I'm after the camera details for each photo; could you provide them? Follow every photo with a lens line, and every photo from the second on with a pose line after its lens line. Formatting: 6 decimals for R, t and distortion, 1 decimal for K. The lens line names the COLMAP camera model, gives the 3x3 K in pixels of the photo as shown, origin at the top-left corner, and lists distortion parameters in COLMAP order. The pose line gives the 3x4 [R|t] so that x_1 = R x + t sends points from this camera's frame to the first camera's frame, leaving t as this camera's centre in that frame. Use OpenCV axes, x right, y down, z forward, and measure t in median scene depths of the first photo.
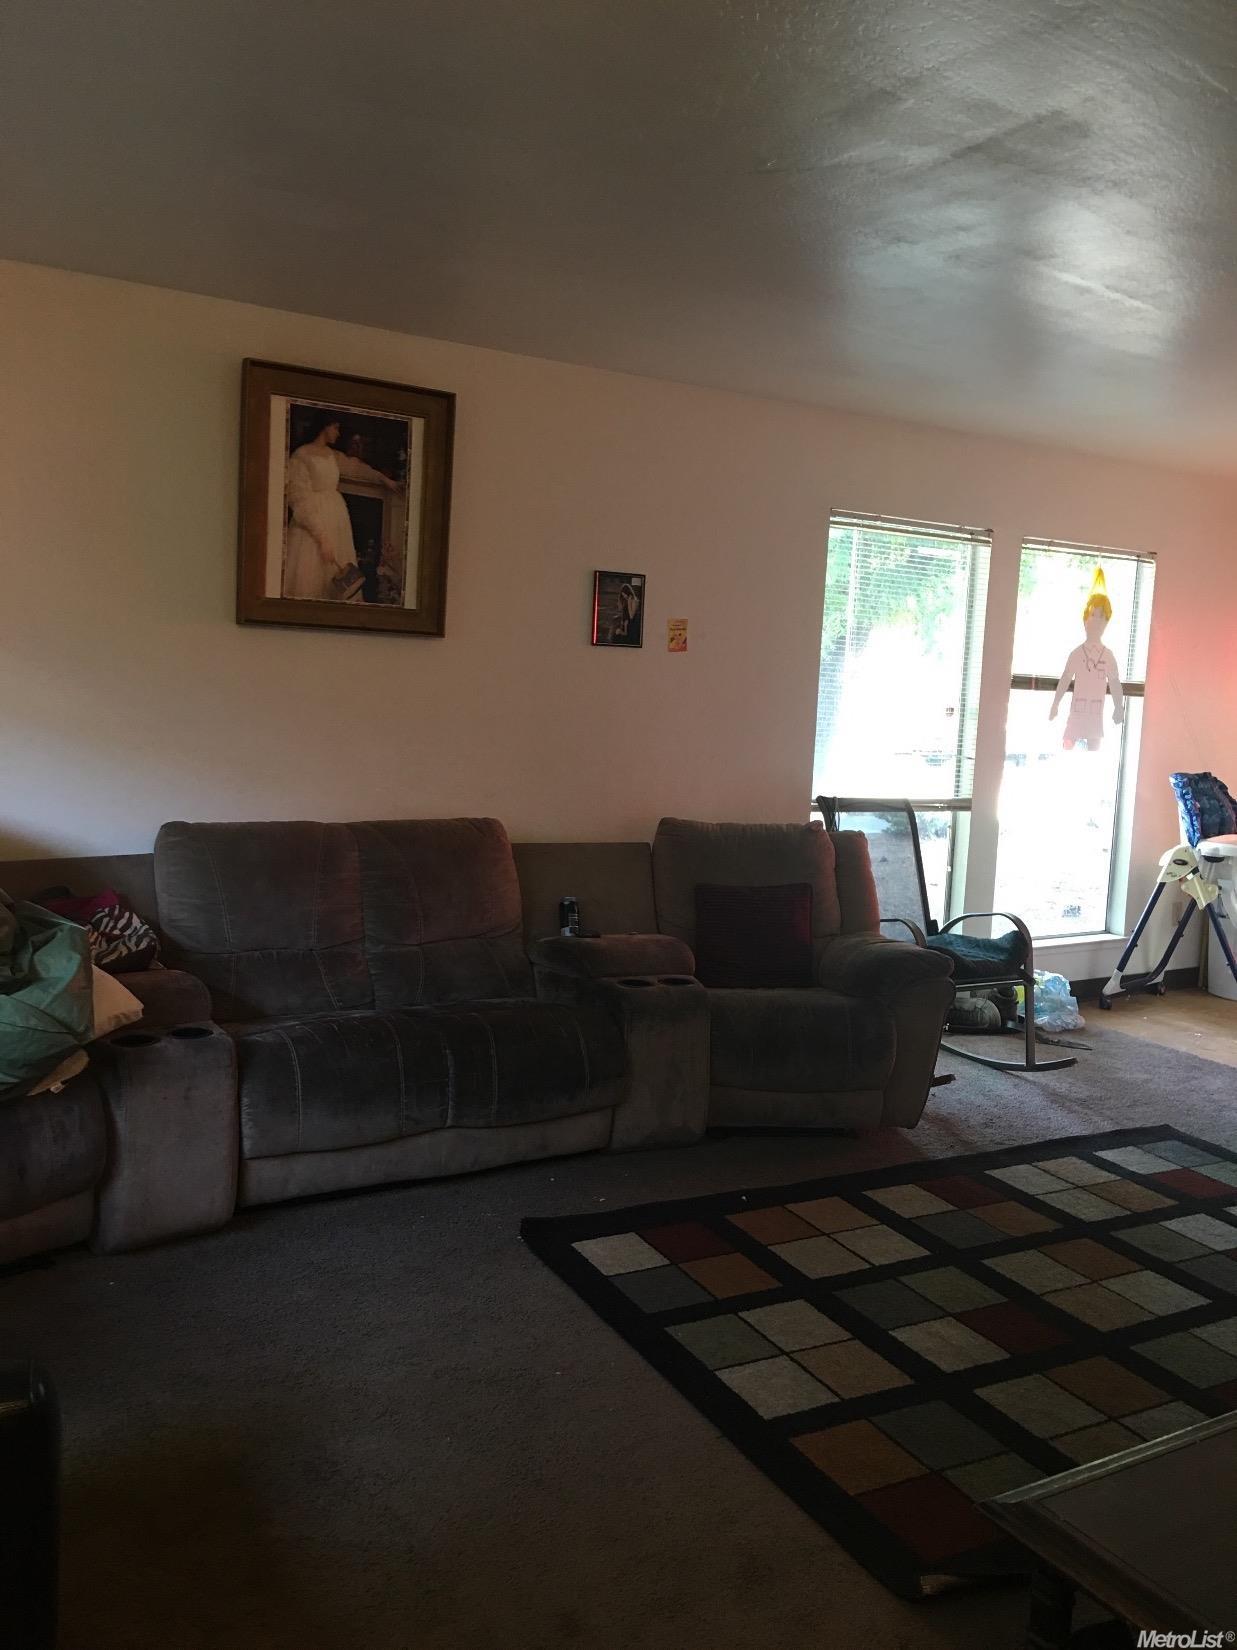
lens RADIAL K [[1397.0, 0, 620.1], [0, 1397.0, 823.4], [0, 0, 1]] dist [0.062273, -0.073267]
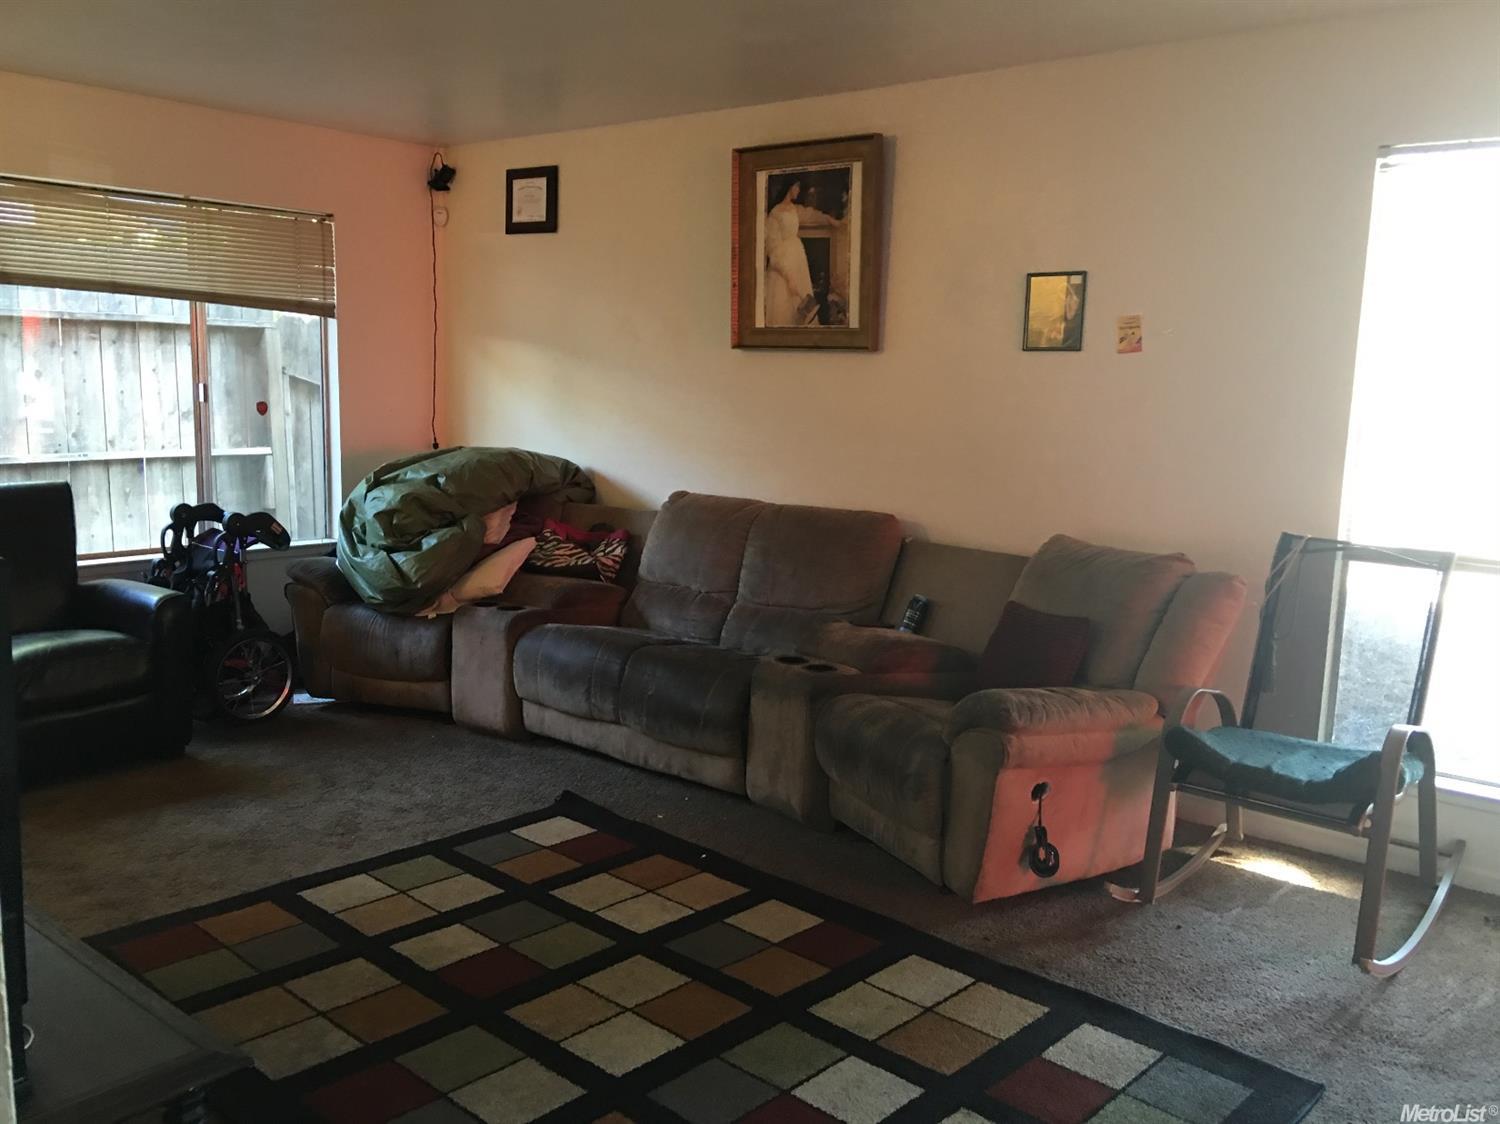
lens RADIAL K [[1270.0, 0, 750.9], [0, 1270.0, 566.2], [0, 0, 1]] dist [0.062273, -0.073267]
pose [[0.318928, 0.099974, -0.942491, 0.884488], [-0.114541, 0.991198, 0.066381, -0.018149], [0.940832, 0.086783, 0.327572, 0.620950]]
